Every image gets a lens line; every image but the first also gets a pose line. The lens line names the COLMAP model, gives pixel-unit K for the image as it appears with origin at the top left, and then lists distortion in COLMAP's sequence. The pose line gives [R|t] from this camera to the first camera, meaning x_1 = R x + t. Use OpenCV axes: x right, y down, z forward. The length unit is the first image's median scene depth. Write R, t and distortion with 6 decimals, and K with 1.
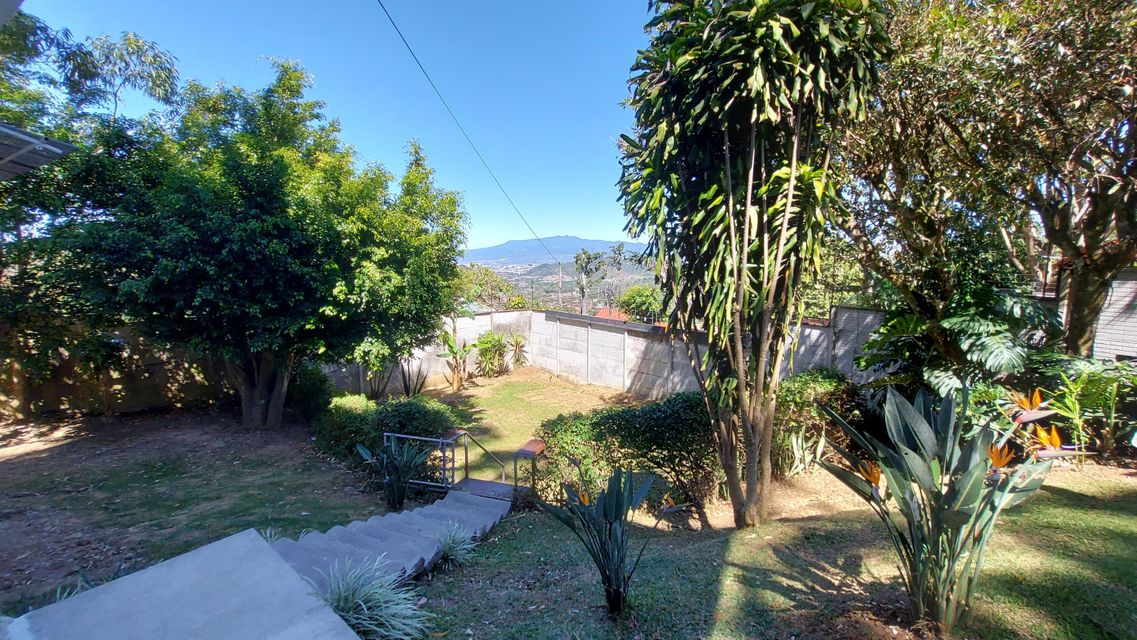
lens RADIAL K [[451.0, 0, 559.1], [0, 451.0, 314.8], [0, 0, 1]] dist [-0.016020, -0.000762]
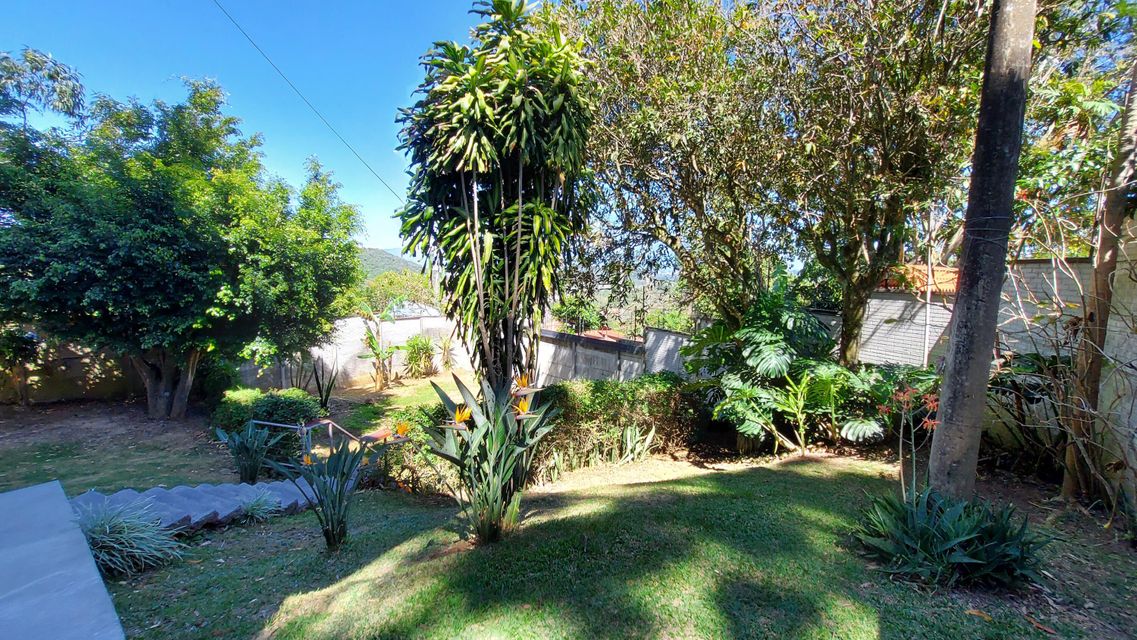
lens RADIAL K [[451.0, 0, 577.2], [0, 451.0, 325.0], [0, 0, 1]] dist [-0.016020, -0.000762]
pose [[0.999049, 0.020365, 0.038553, 0.342908], [-0.020594, 0.999772, 0.005558, -0.000721], [-0.038431, -0.006347, 0.999241, -0.141219]]
